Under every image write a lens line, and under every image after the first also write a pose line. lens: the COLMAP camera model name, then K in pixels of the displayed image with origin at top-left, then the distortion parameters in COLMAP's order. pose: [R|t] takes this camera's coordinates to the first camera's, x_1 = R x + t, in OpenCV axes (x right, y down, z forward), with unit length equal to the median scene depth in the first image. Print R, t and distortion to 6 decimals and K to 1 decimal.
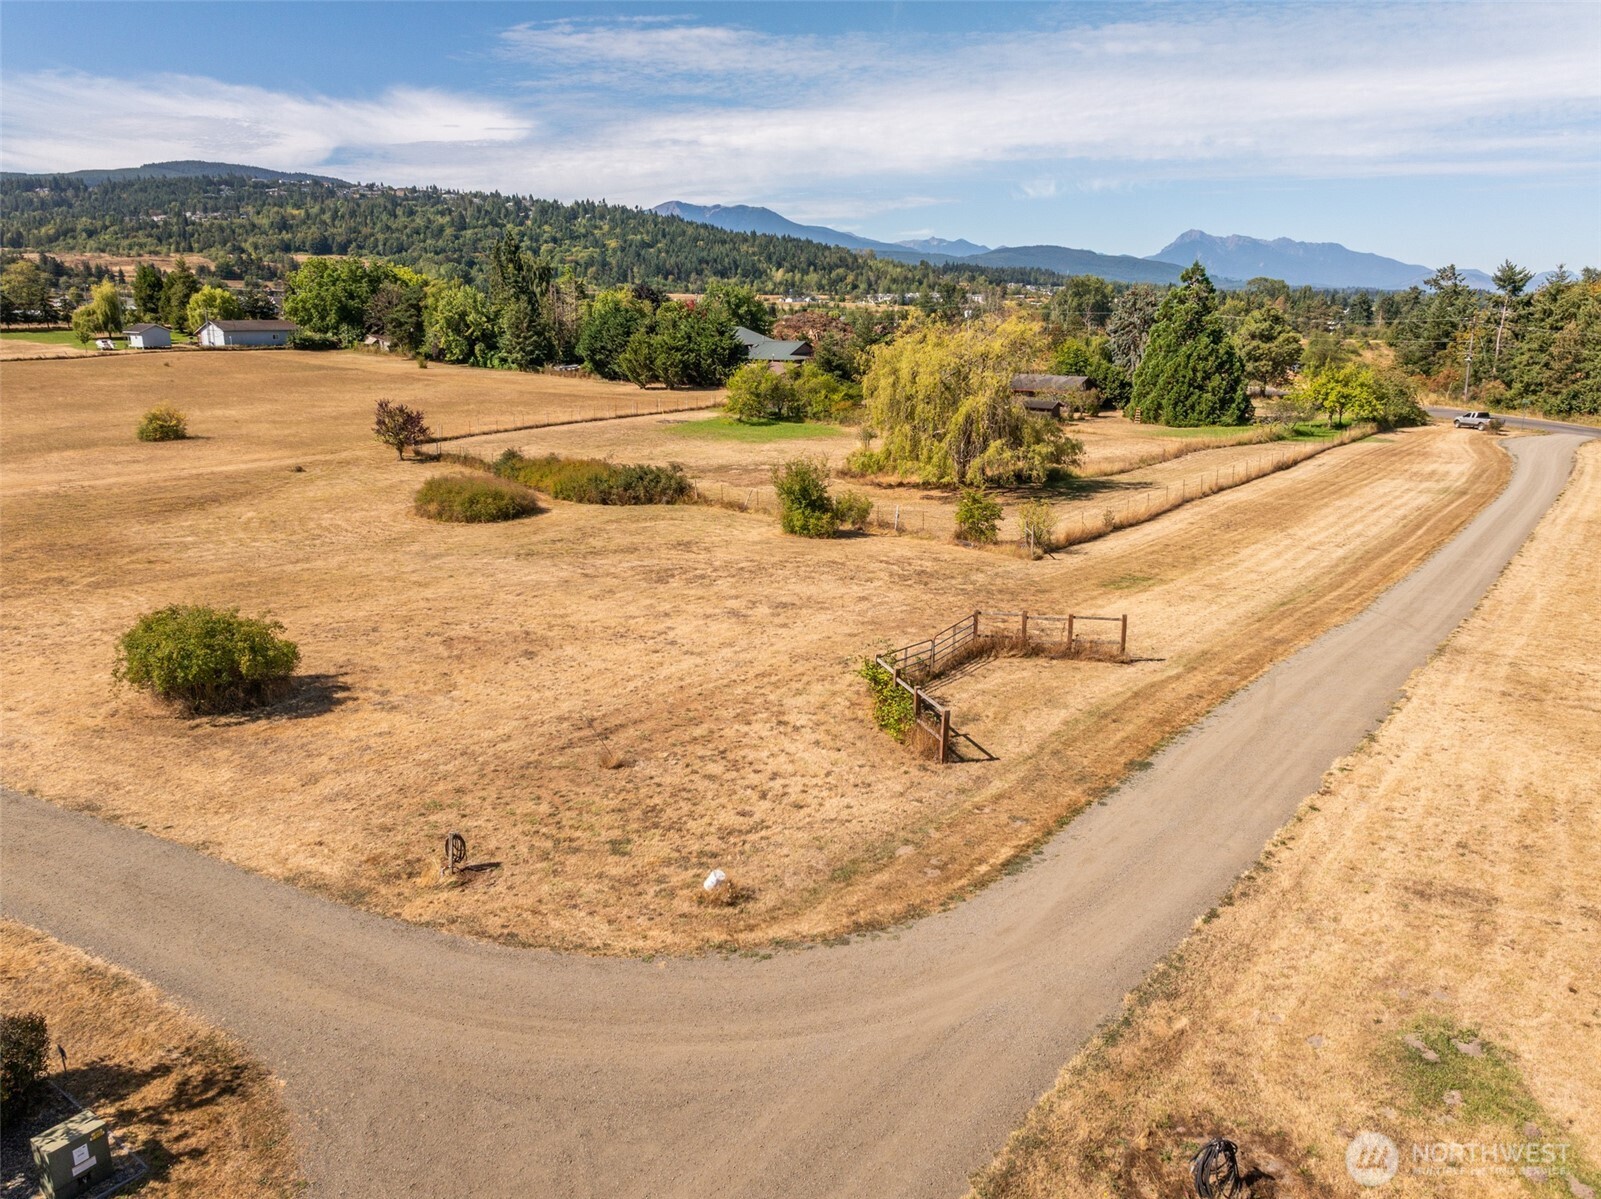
lens RADIAL K [[1174.7, 0, 831.2], [0, 1174.7, 616.4], [0, 0, 1]] dist [-0.032599, 0.014741]
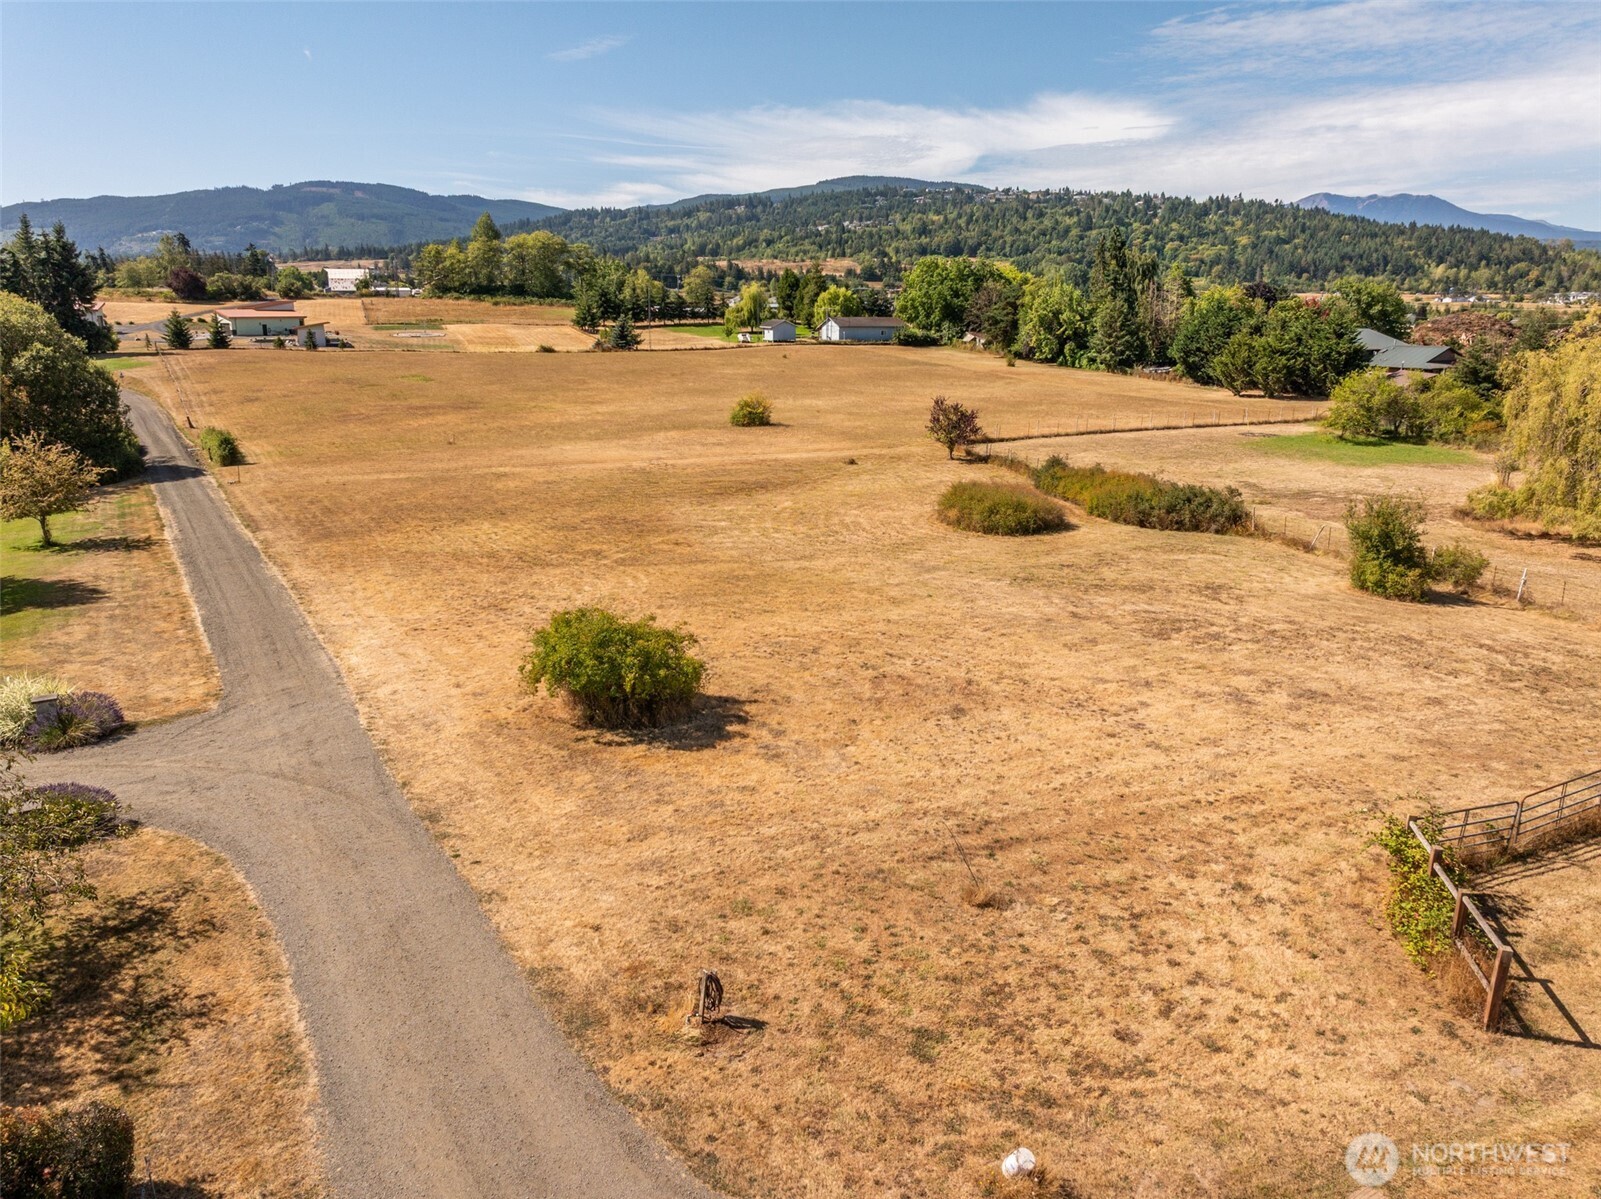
lens RADIAL K [[1174.7, 0, 774.8], [0, 1174.7, 591.0], [0, 0, 1]] dist [-0.032599, 0.014741]
pose [[0.852130, 0.118877, -0.509650, 0.023839], [-0.129523, 0.991467, 0.014700, -0.025161], [0.507049, 0.053485, 0.860256, 0.112638]]
